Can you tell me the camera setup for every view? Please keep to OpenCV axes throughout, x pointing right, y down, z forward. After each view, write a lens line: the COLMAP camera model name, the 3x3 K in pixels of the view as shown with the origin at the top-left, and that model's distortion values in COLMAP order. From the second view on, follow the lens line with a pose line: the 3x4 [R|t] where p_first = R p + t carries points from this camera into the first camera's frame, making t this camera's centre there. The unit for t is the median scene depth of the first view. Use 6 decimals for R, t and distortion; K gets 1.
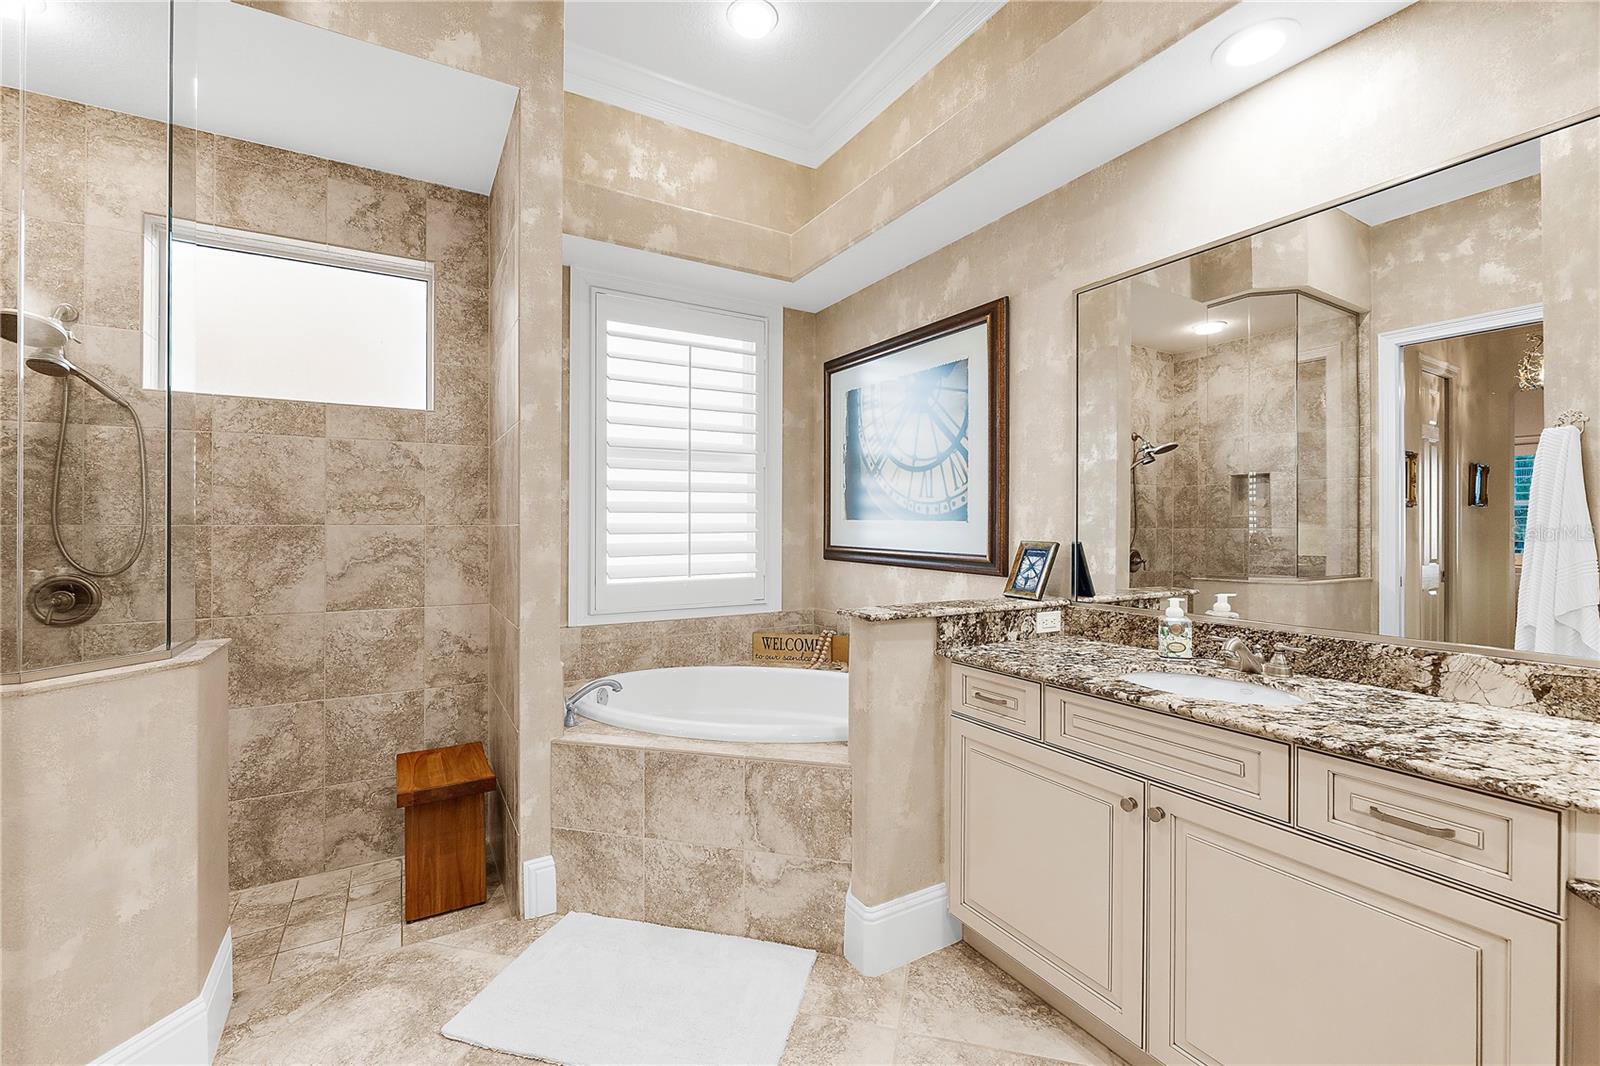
lens RADIAL K [[672.5, 0, 796.4], [0, 672.5, 525.7], [0, 0, 1]] dist [-0.007239, 0.001318]
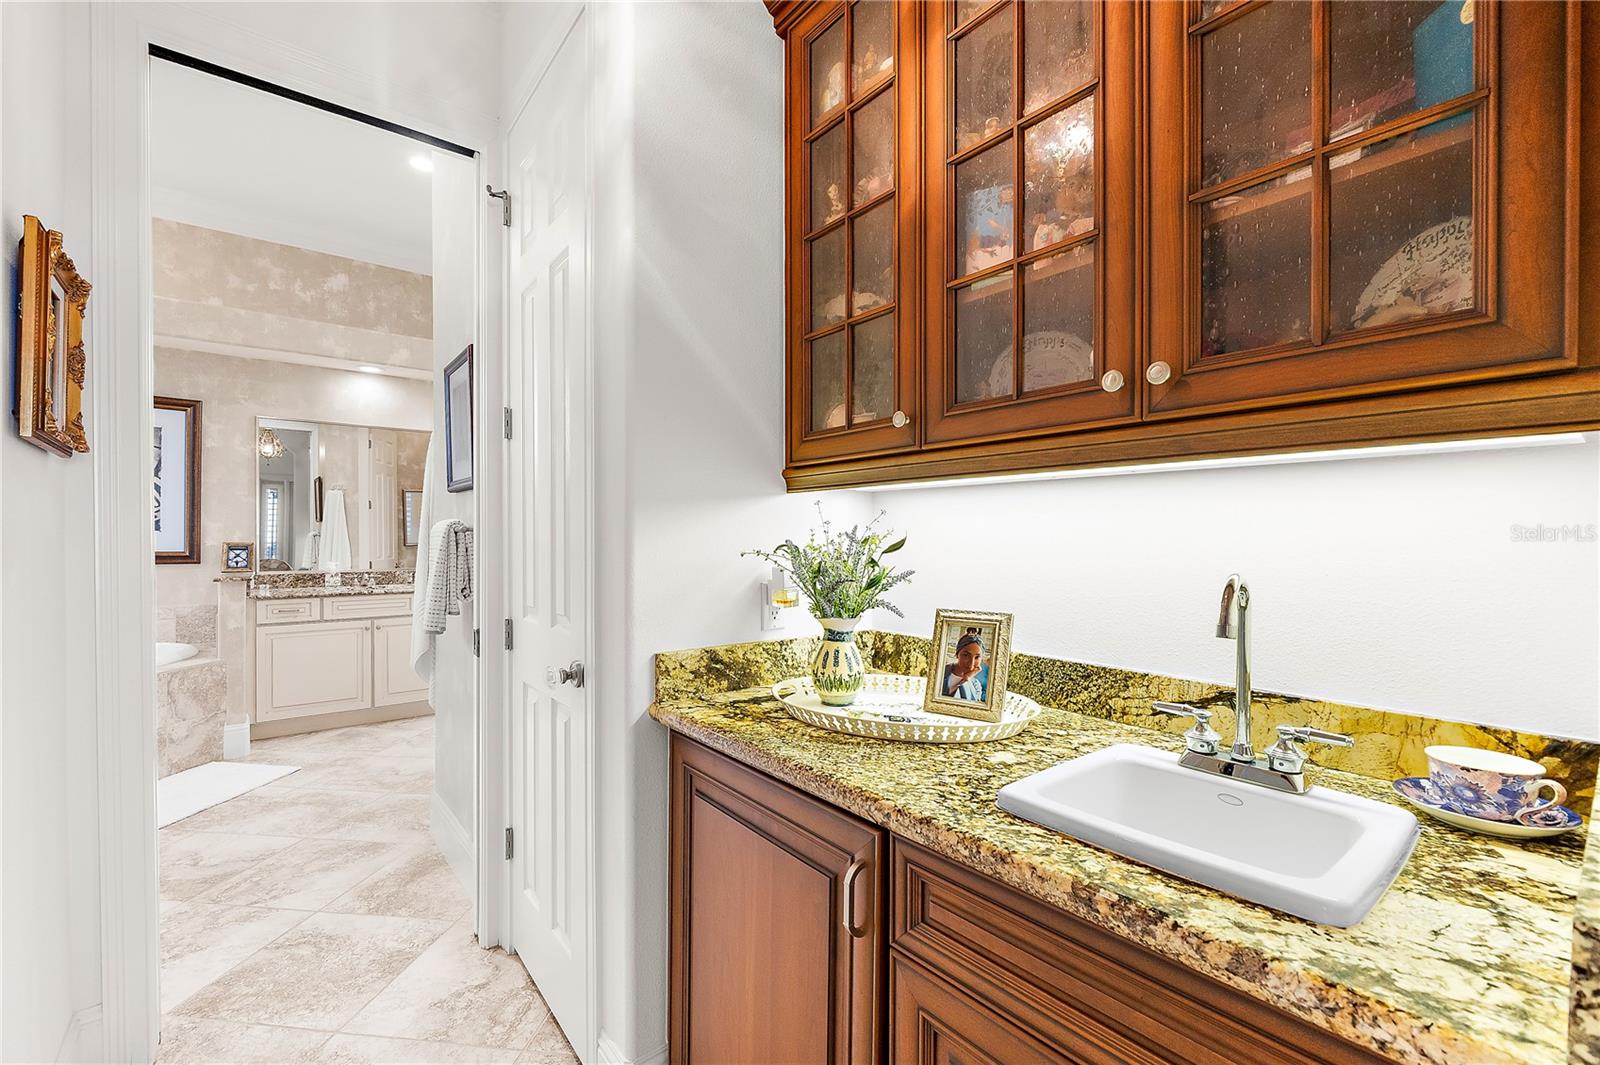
lens RADIAL K [[672.5, 0, 797.9], [0, 672.5, 536.1], [0, 0, 1]] dist [-0.007239, 0.001318]
pose [[-0.153299, -0.000572, 0.988180, -1.986633], [-0.002210, 0.999998, 0.000236, 0.002153], [-0.988177, -0.002147, -0.153299, -0.308550]]
